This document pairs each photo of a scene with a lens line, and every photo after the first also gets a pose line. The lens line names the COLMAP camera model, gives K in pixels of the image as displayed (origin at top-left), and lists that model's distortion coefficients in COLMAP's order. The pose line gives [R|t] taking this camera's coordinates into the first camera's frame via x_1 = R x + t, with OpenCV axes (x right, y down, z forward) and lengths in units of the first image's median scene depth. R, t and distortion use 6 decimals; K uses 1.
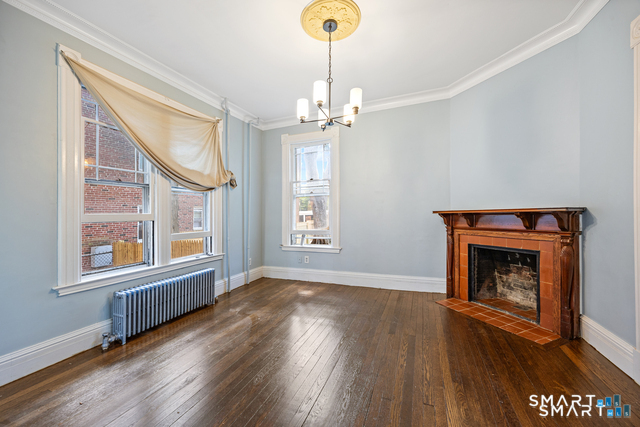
lens RADIAL K [[251.7, 0, 321.3], [0, 251.7, 216.0], [0, 0, 1]] dist [-0.002201, 0.000304]
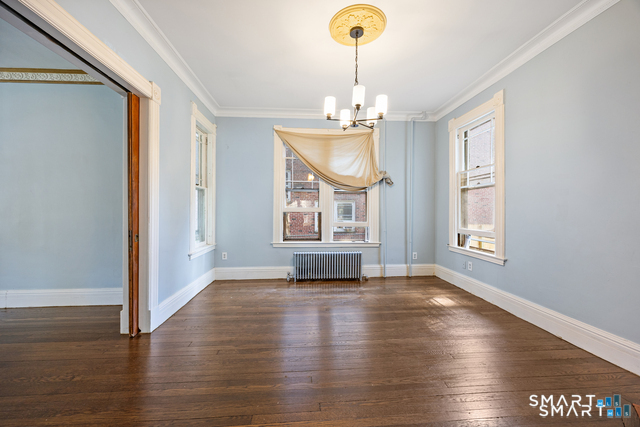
lens RADIAL K [[251.7, 0, 317.7], [0, 251.7, 211.2], [0, 0, 1]] dist [-0.002201, 0.000304]
pose [[0.430149, 0.021823, -0.902494, 0.586792], [-0.019163, 0.999703, 0.015040, -0.009374], [0.902554, 0.010824, 0.430440, 0.259186]]
